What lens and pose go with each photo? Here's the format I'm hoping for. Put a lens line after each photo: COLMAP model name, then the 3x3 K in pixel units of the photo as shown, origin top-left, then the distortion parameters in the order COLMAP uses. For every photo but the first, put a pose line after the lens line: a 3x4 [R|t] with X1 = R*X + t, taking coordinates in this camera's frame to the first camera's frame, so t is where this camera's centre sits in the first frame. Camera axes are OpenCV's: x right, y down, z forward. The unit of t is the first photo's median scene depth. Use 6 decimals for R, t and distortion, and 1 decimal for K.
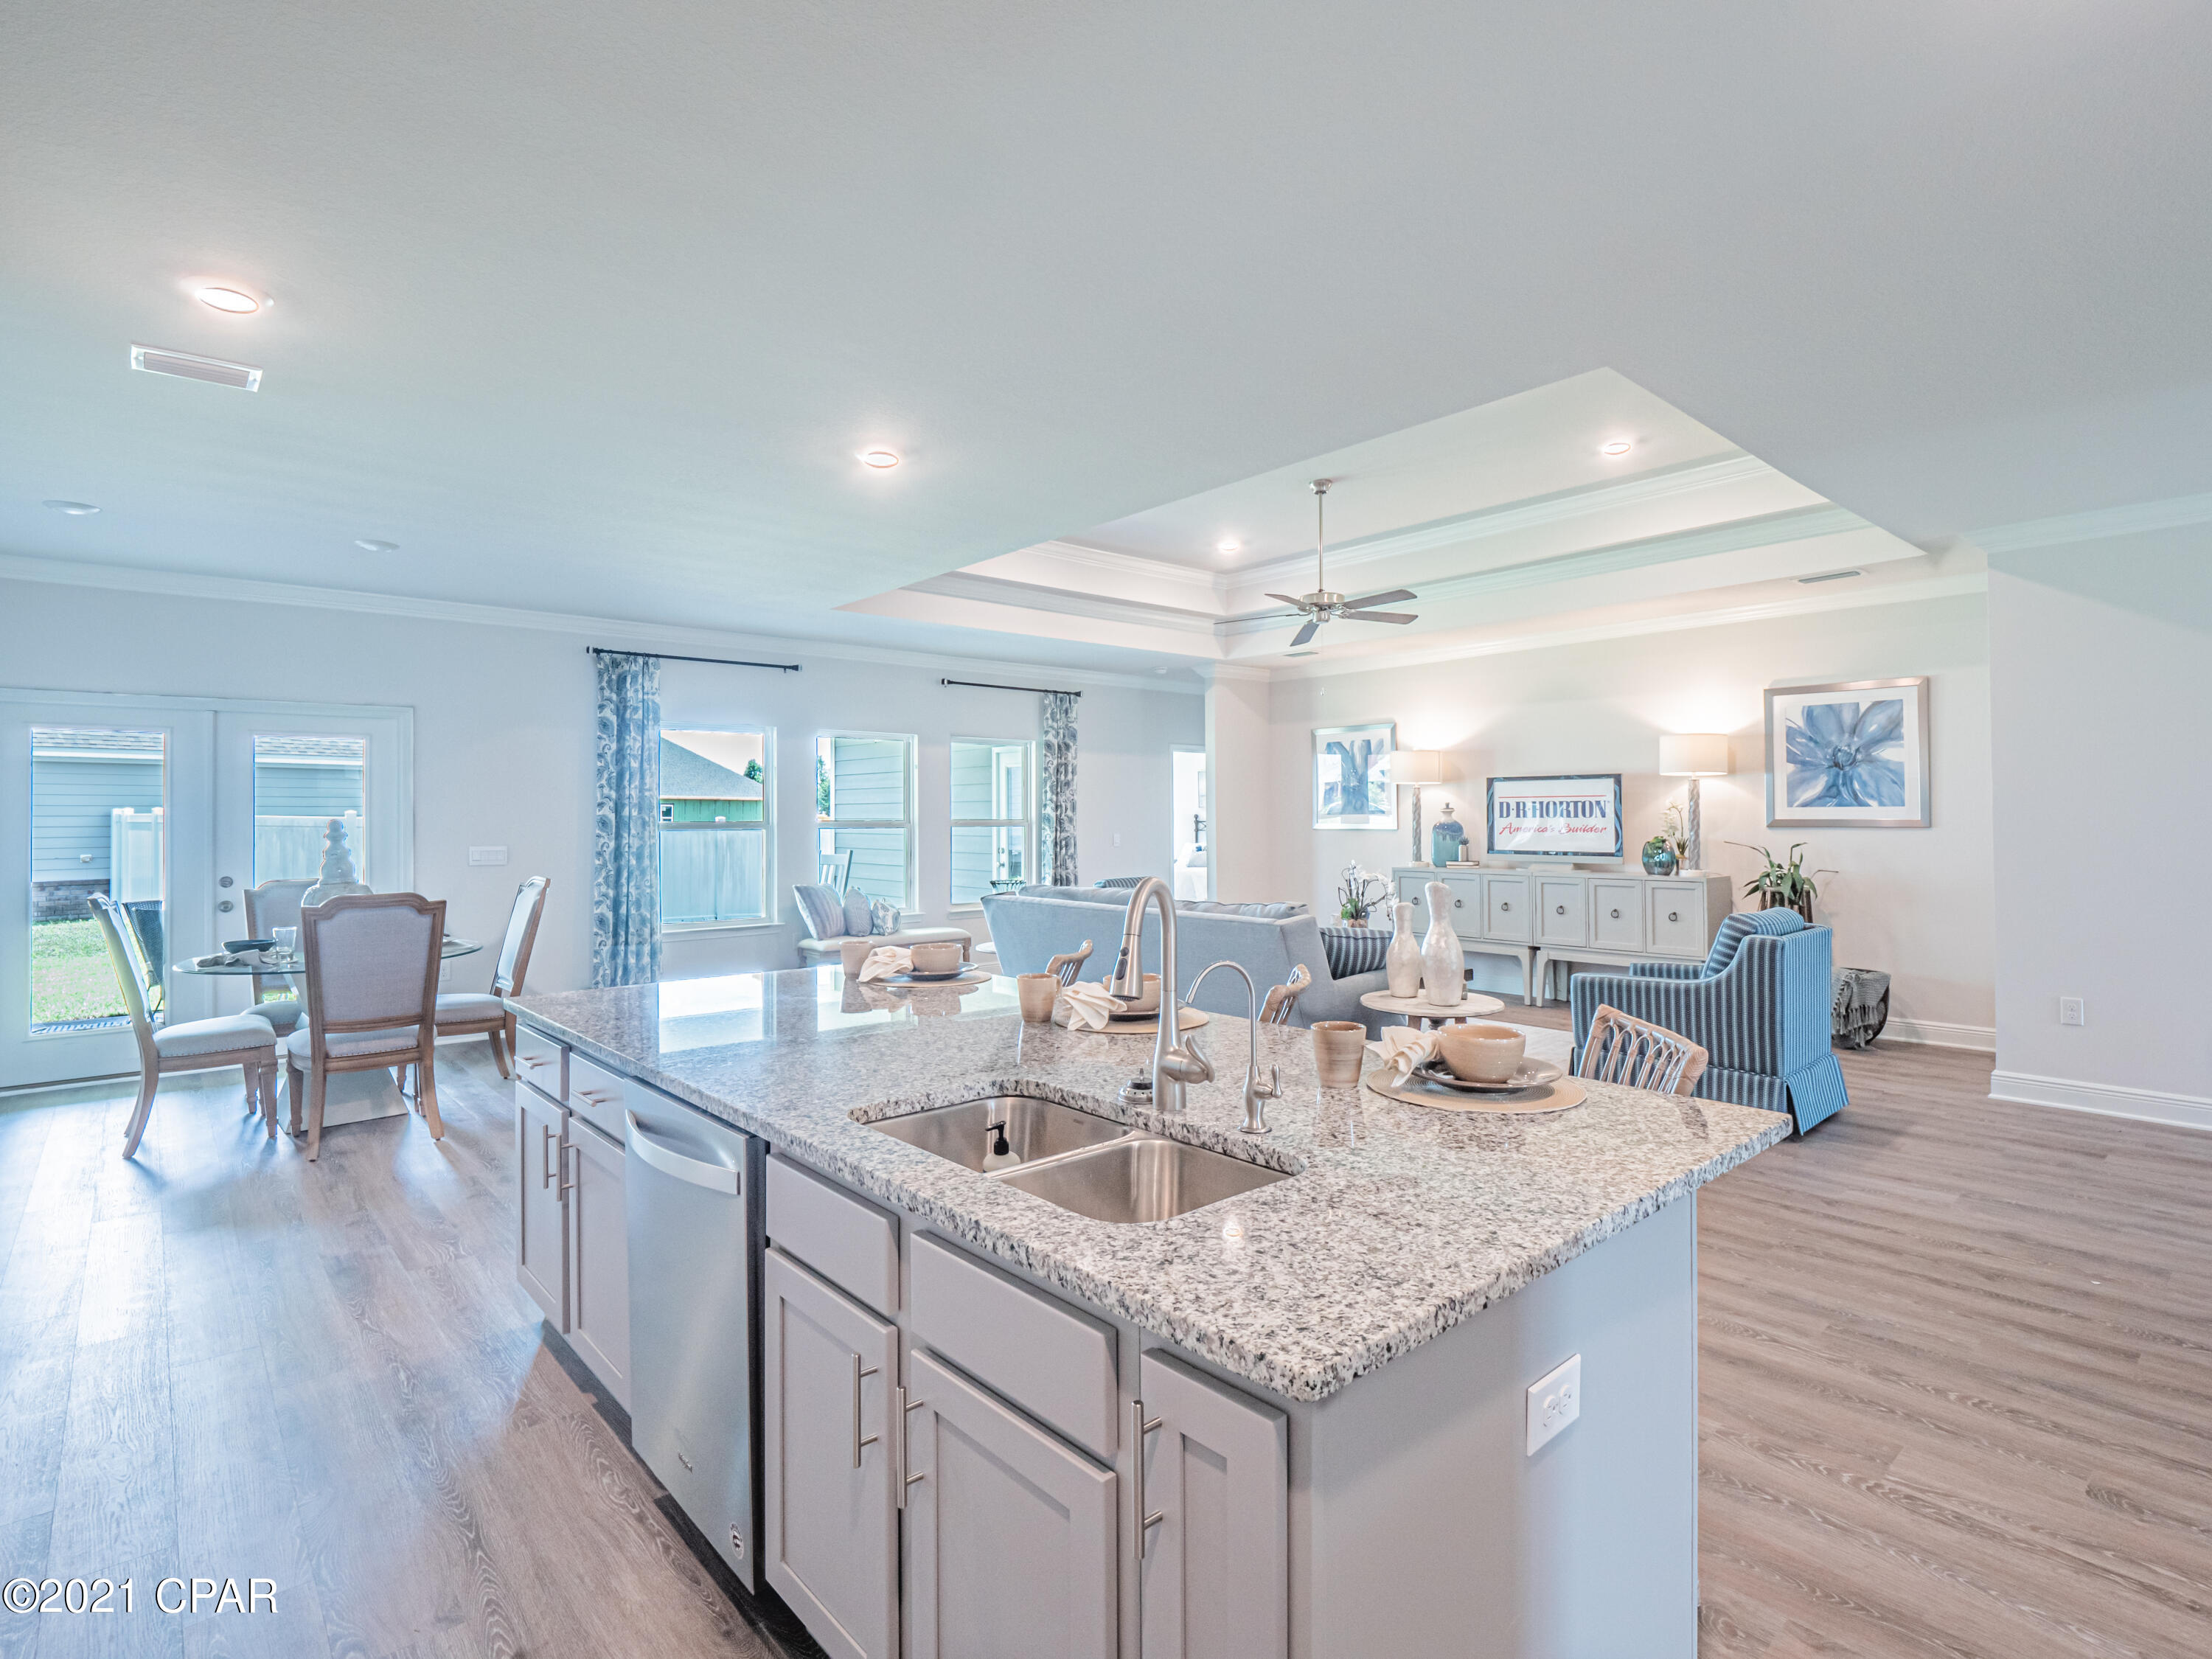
lens RADIAL K [[1099.0, 0, 1110.1], [0, 1099.0, 810.3], [0, 0, 1]] dist [-0.010197, -0.002019]
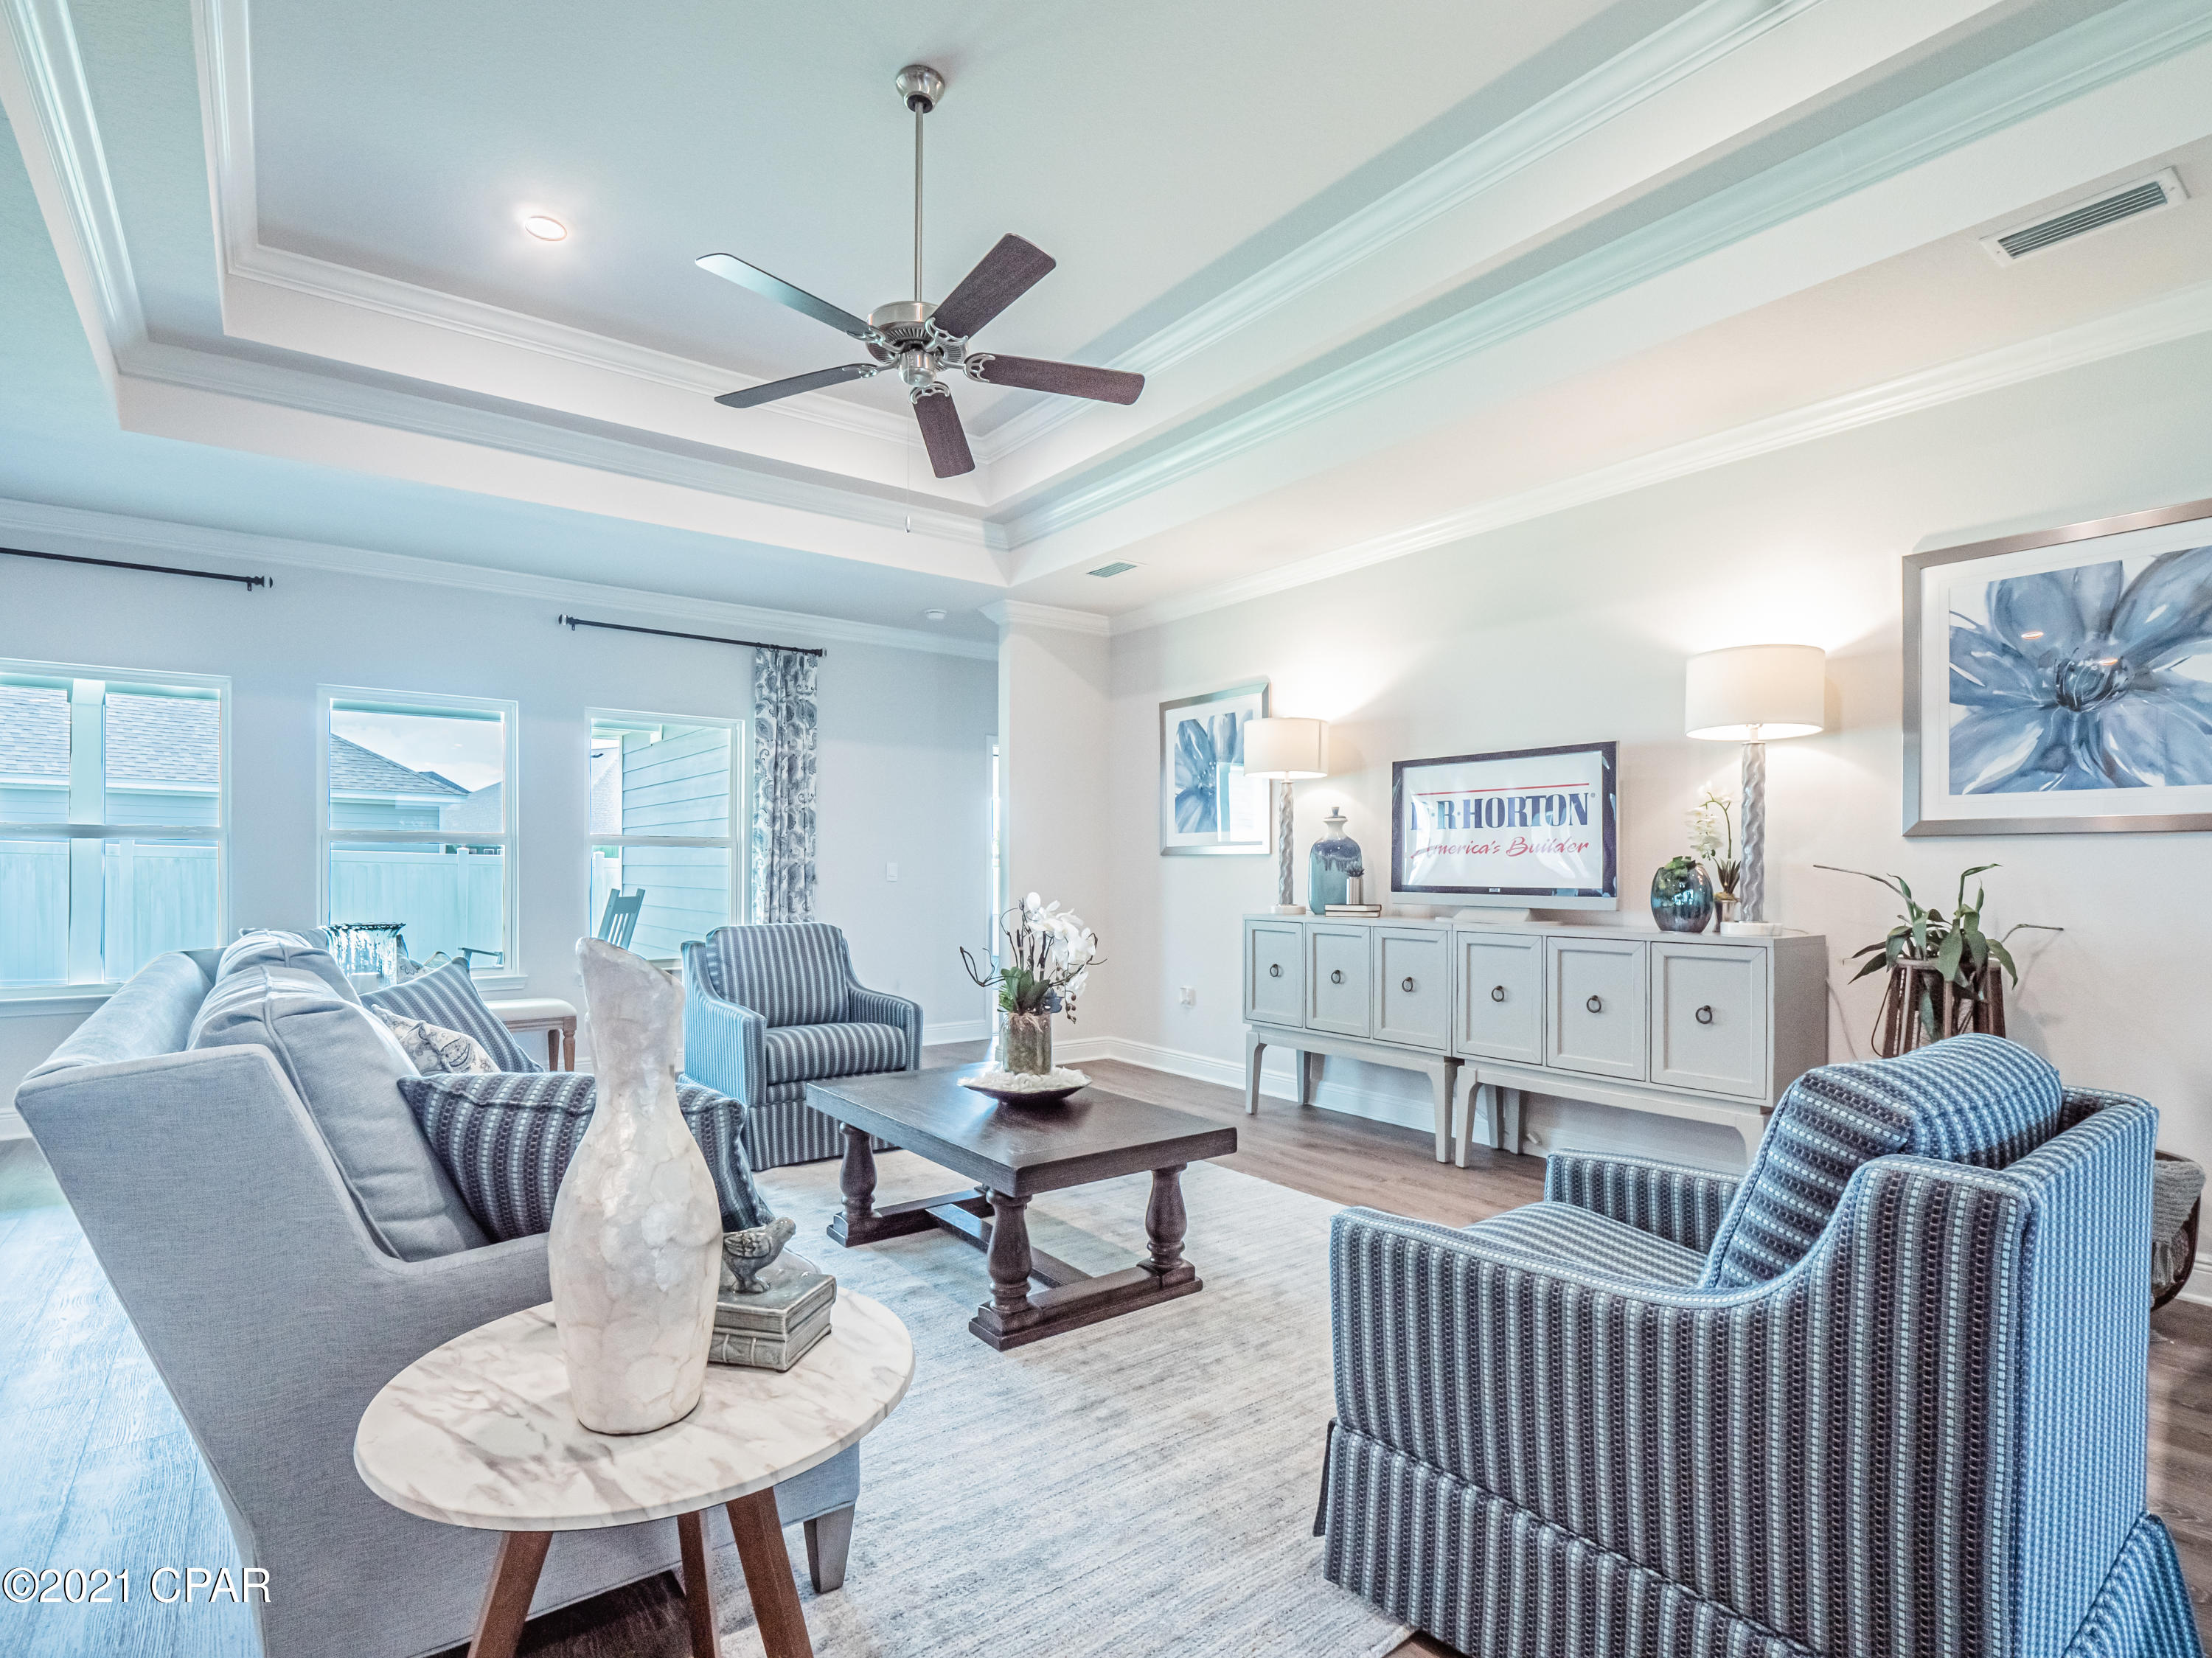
lens RADIAL K [[1098.9, 0, 1101.8], [0, 1098.9, 879.8], [0, 0, 1]] dist [-0.010197, -0.002019]
pose [[0.997241, 0.010738, -0.073449, 0.260012], [-0.009672, 0.999843, 0.014857, 0.028954], [0.073597, -0.014106, 0.997188, 0.454404]]
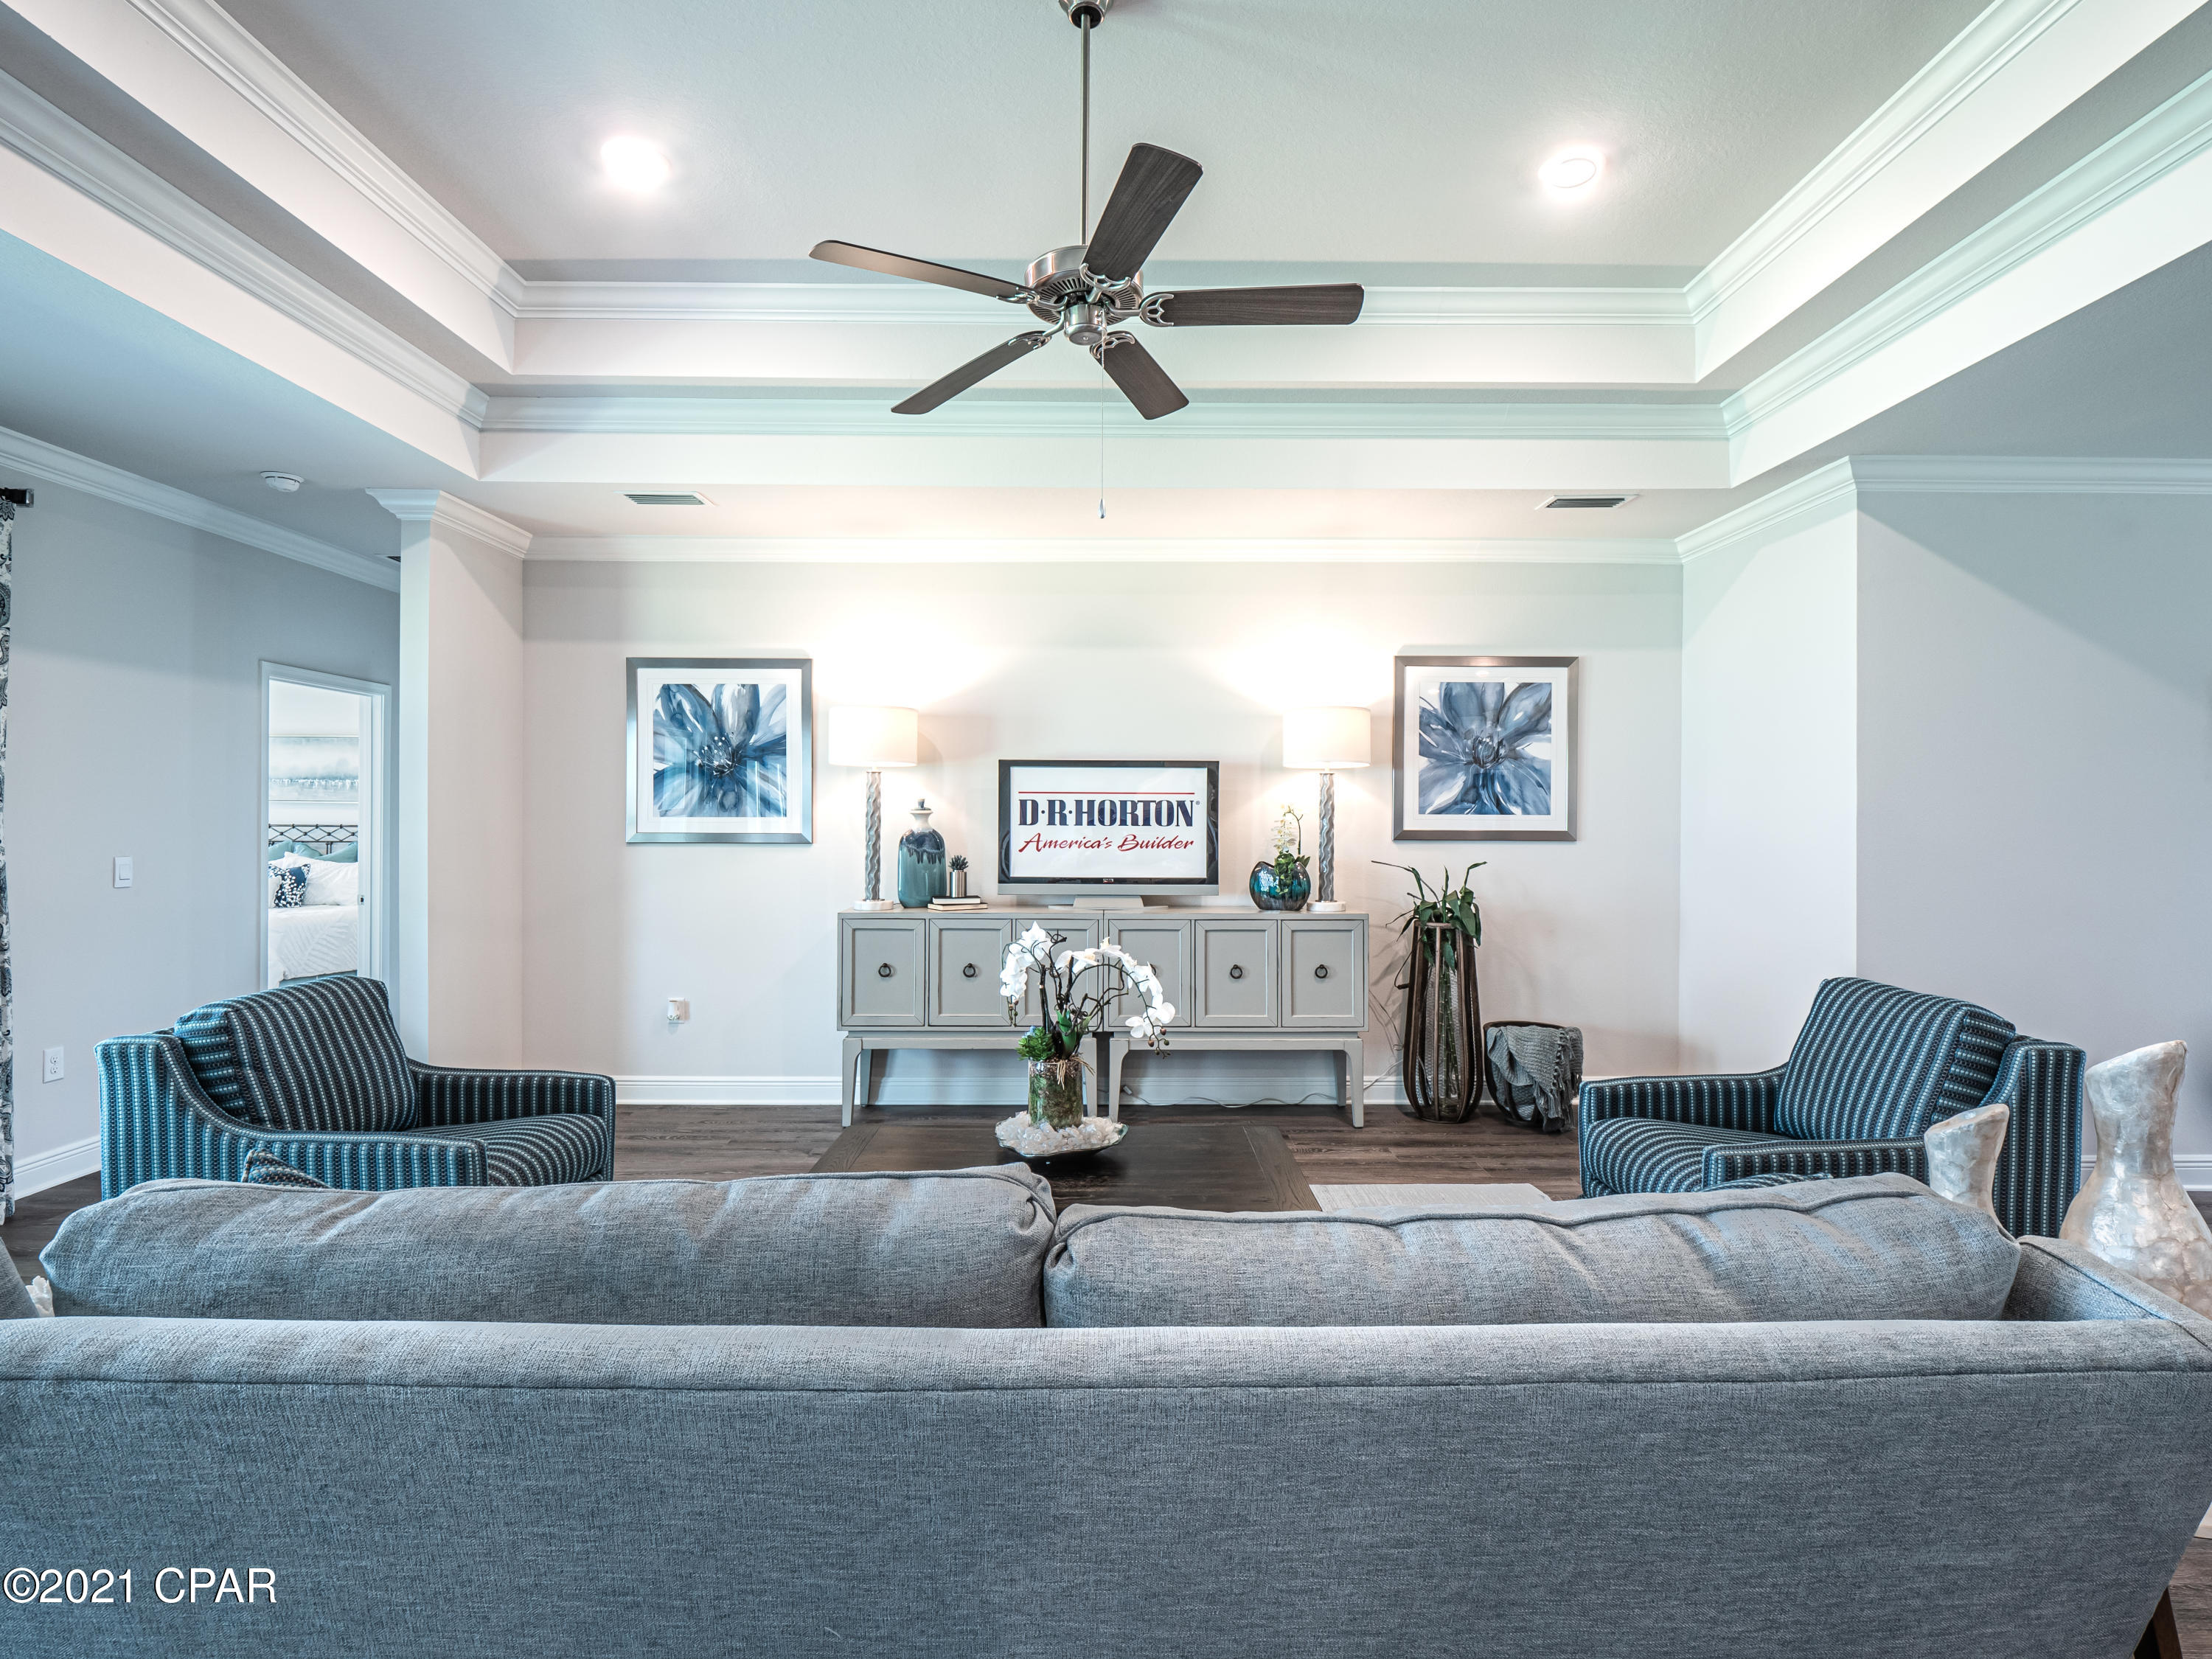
lens RADIAL K [[1099.0, 0, 1114.4], [0, 1099.0, 828.9], [0, 0, 1]] dist [-0.010197, -0.002019]
pose [[0.652229, 0.001081, 0.758022, -0.088190], [-0.012271, 0.999883, 0.009132, 0.002762], [-0.757923, -0.015258, 0.652165, 0.616486]]
